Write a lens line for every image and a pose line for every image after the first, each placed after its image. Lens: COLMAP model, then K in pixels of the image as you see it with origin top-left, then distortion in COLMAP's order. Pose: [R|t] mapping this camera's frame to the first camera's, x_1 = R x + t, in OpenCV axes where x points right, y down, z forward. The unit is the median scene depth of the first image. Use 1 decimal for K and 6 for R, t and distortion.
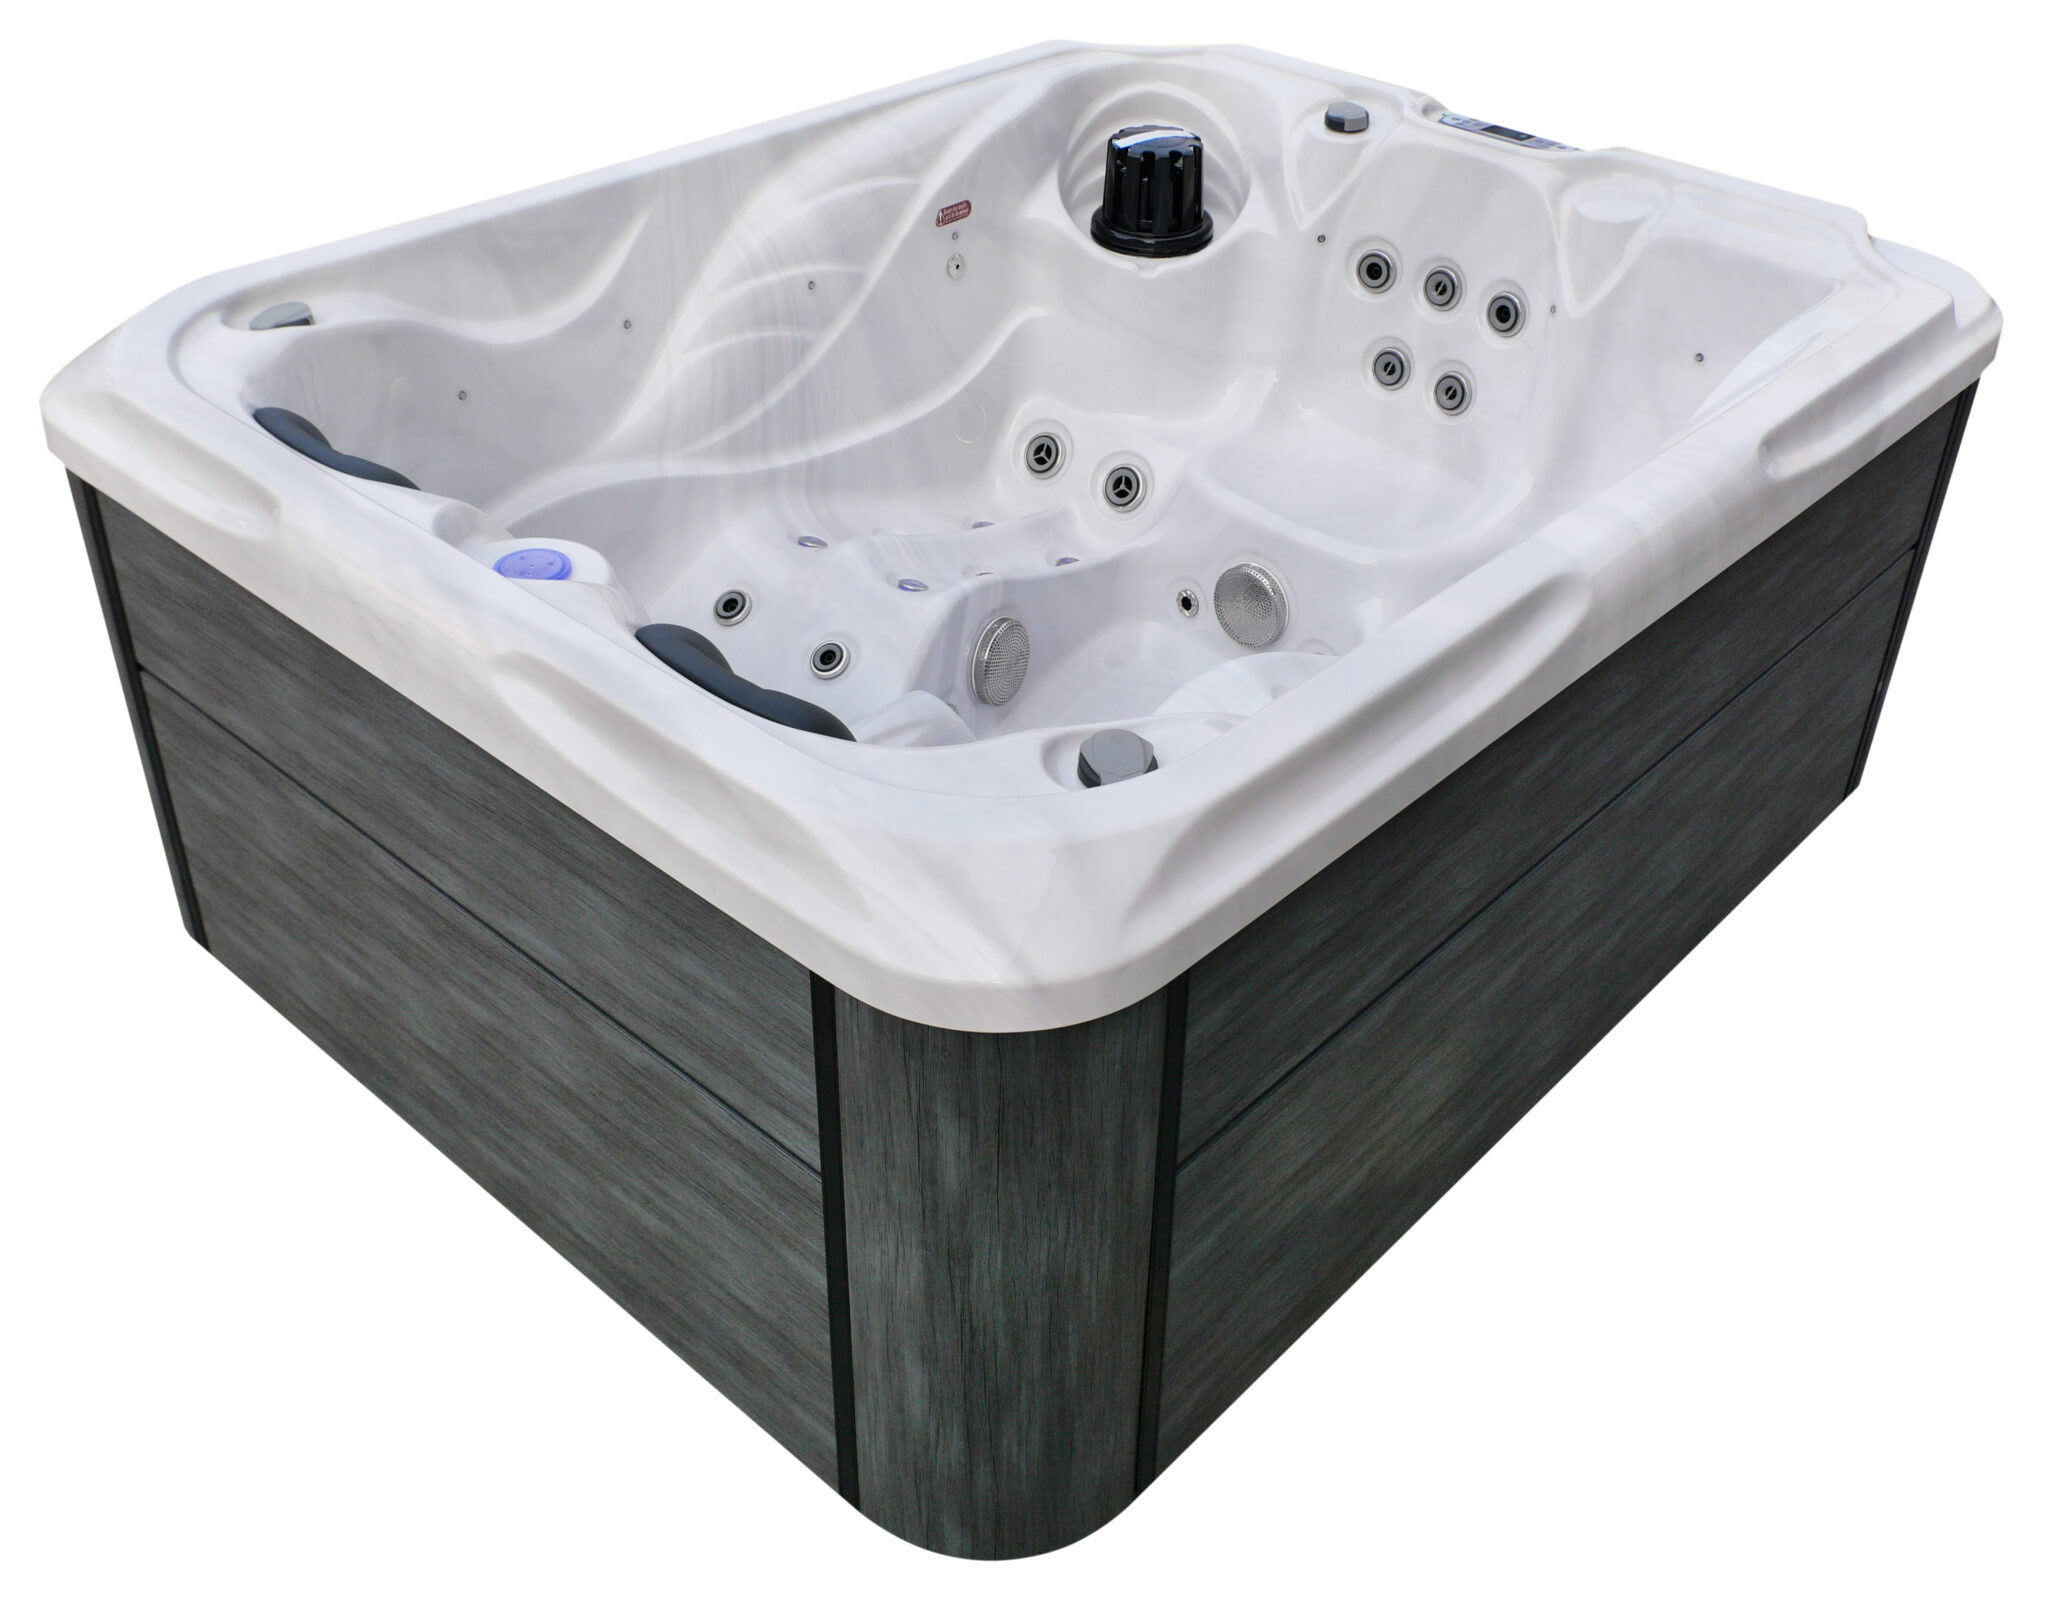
lens RADIAL K [[2120.4, 0, 1085.3], [0, 2120.4, 700.8], [0, 0, 1]] dist [-0.014866, -0.008057]
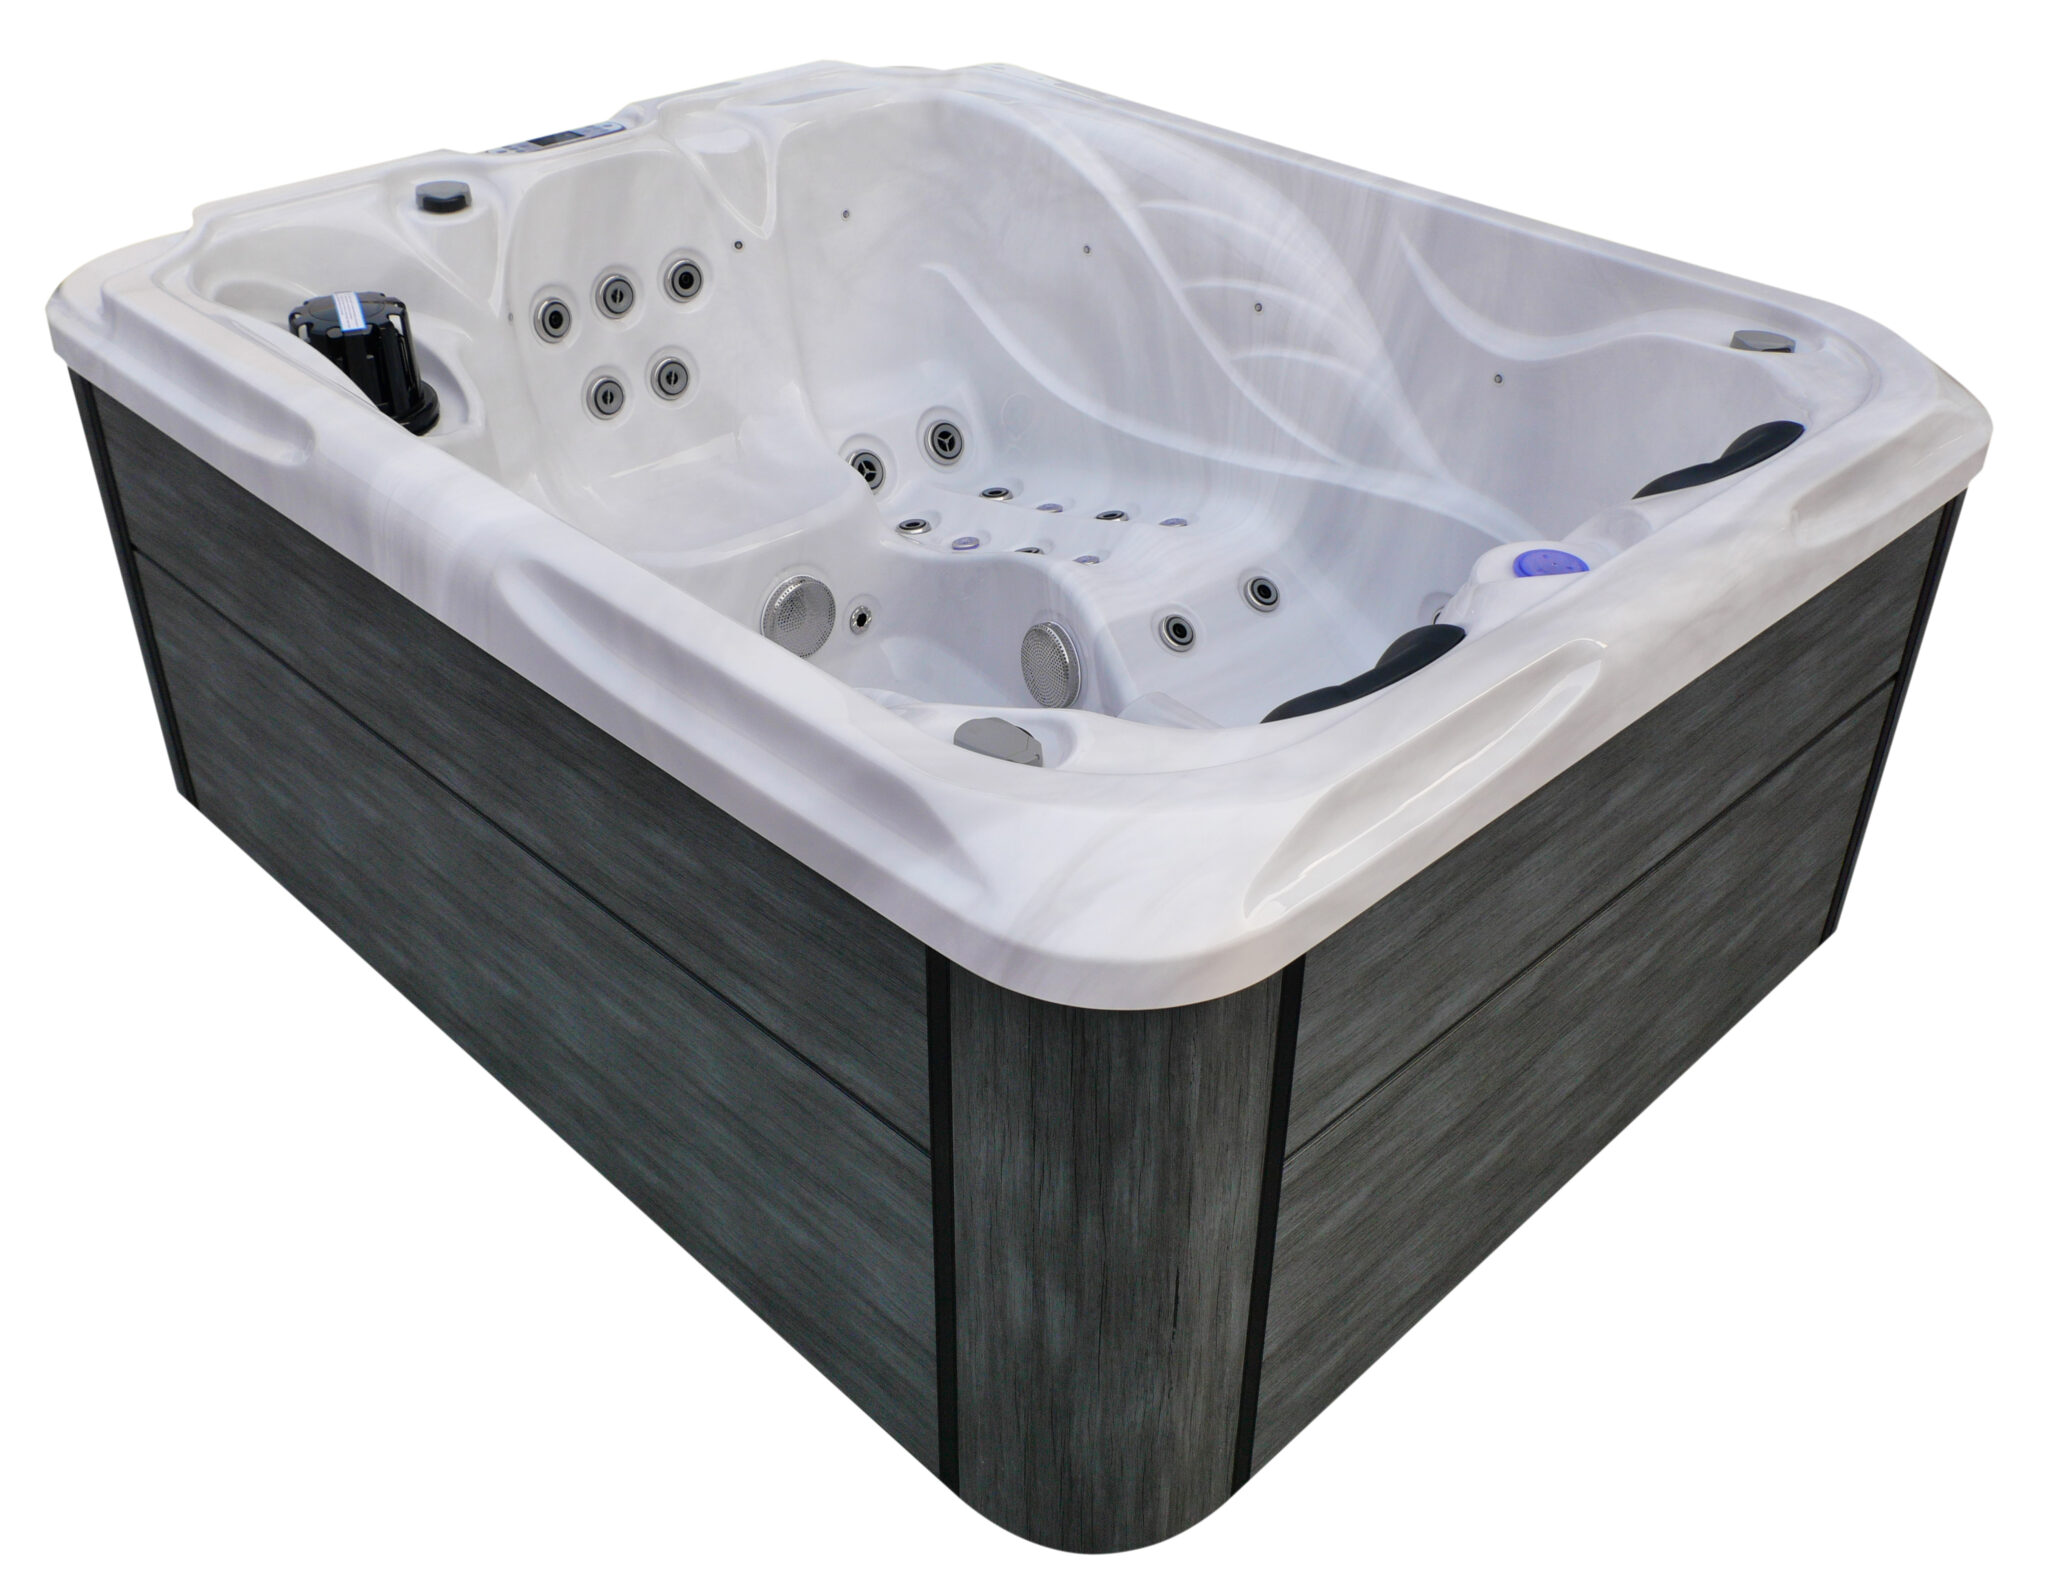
lens RADIAL K [[2004.9, 0, 1032.7], [0, 2004.9, 727.7], [0, 0, 1]] dist [-0.013705, -0.006418]
pose [[0.057368, -0.571251, 0.818768, -0.726489], [0.534571, 0.710220, 0.458062, -0.386222], [-0.843174, 0.411411, 0.346119, 0.603581]]
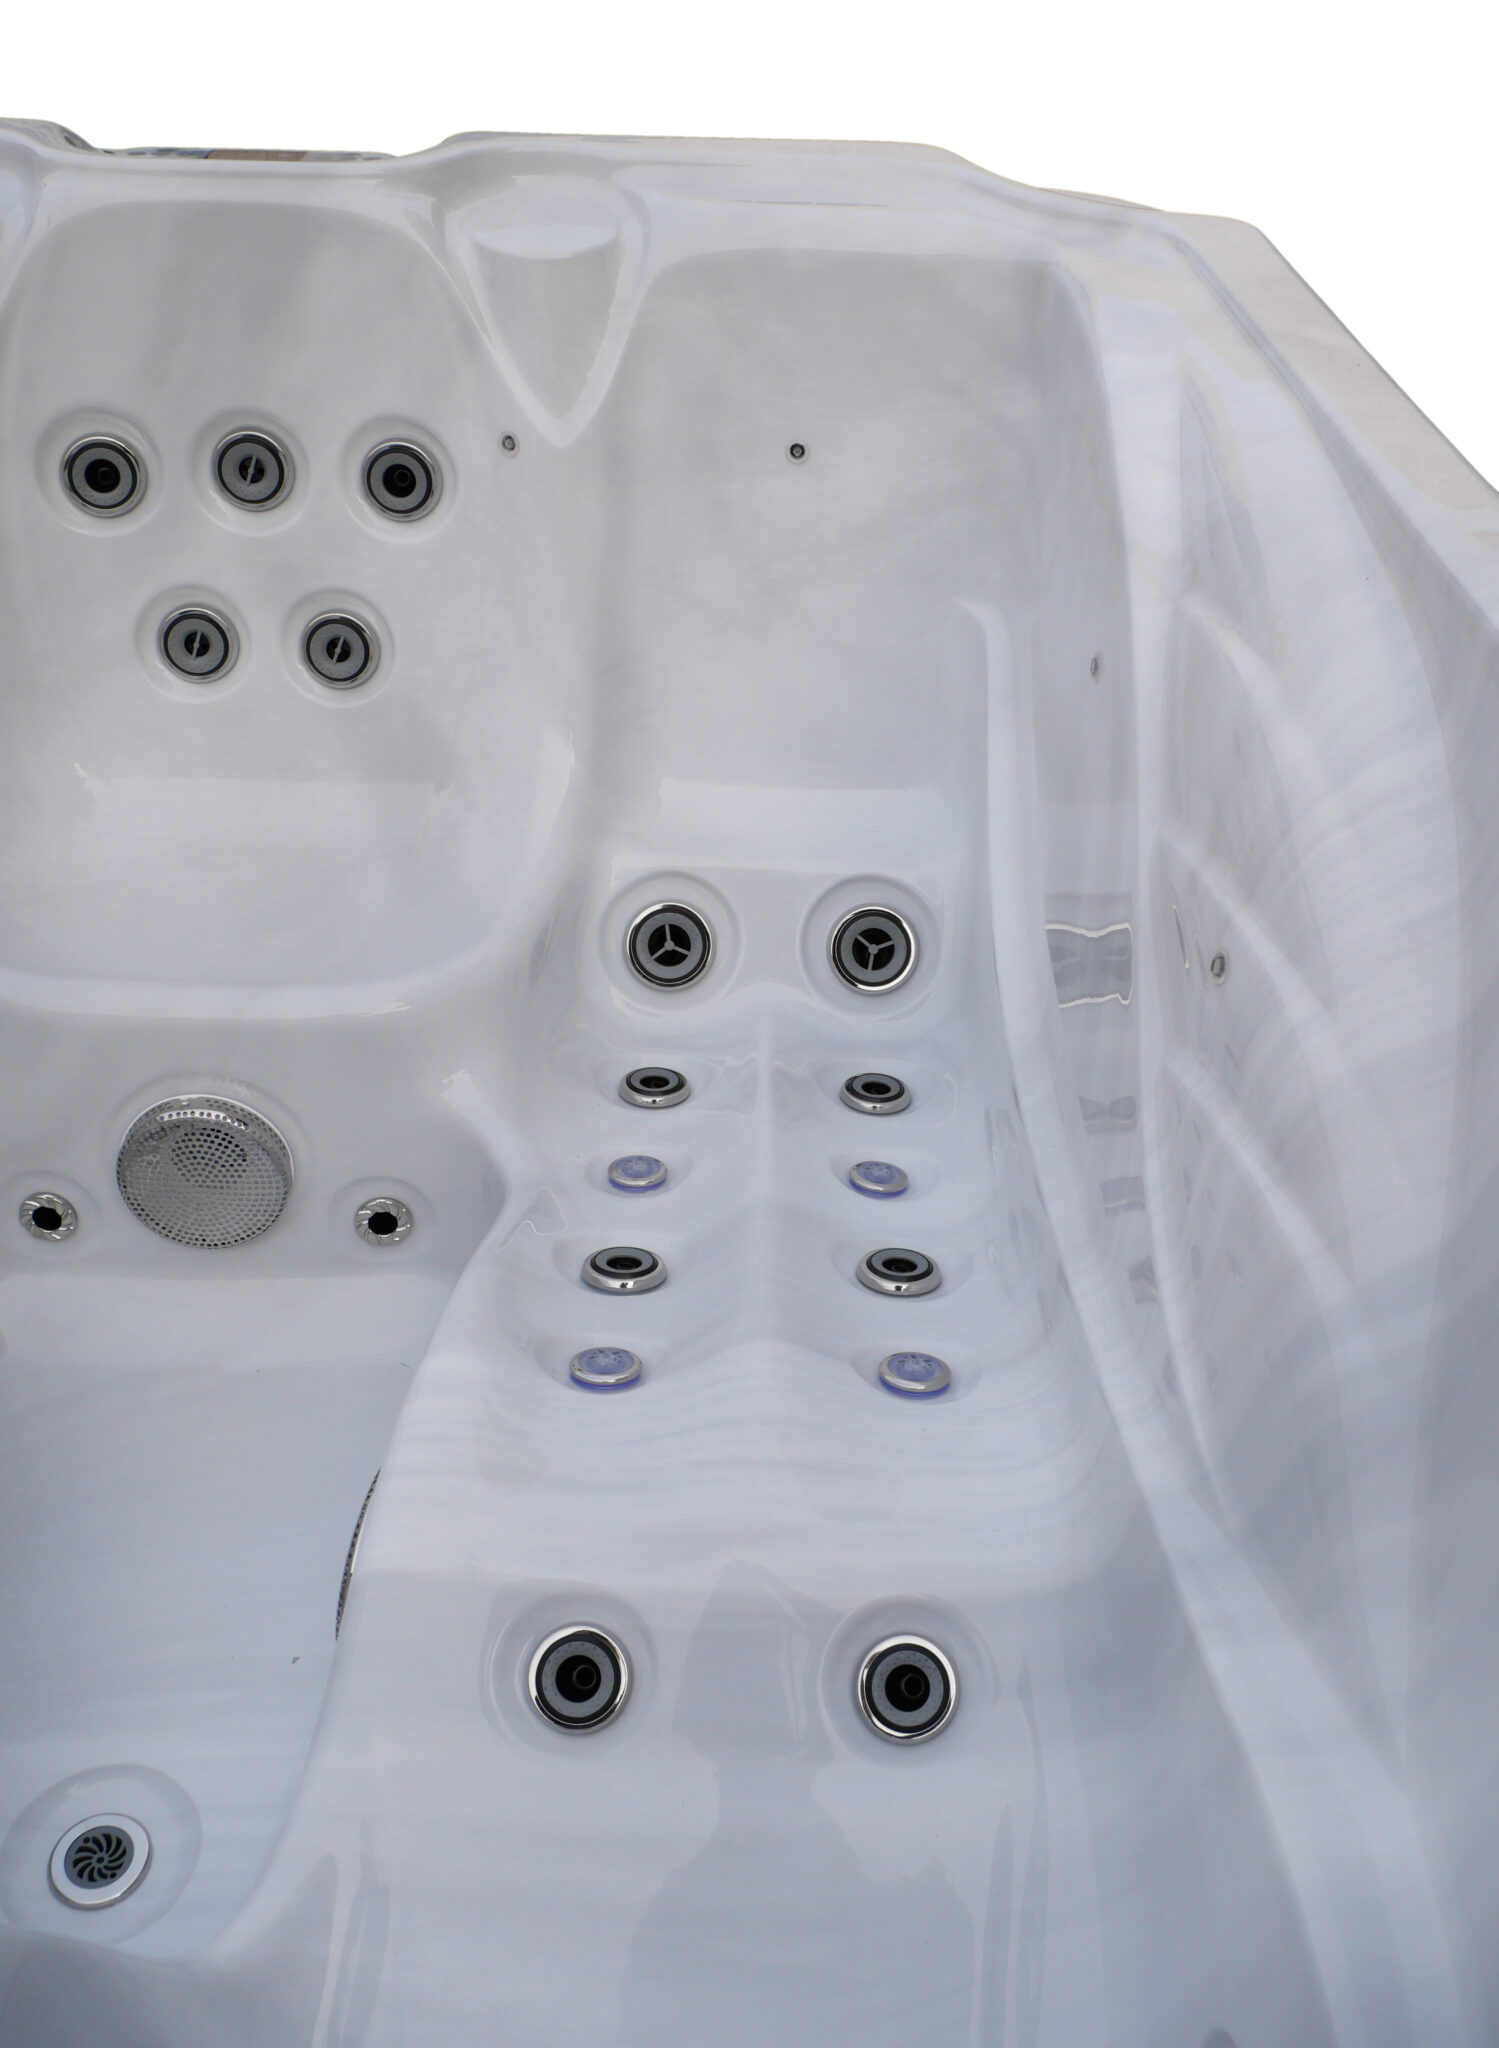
lens RADIAL K [[1998.2, 0, 797.2], [0, 1998.2, 954.8], [0, 0, 1]] dist [0.002624, 0.009883]
pose [[0.710333, -0.400263, 0.578979, -0.075083], [0.370512, 0.912014, 0.175928, -0.123769], [-0.598455, 0.089551, 0.796136, 0.541550]]
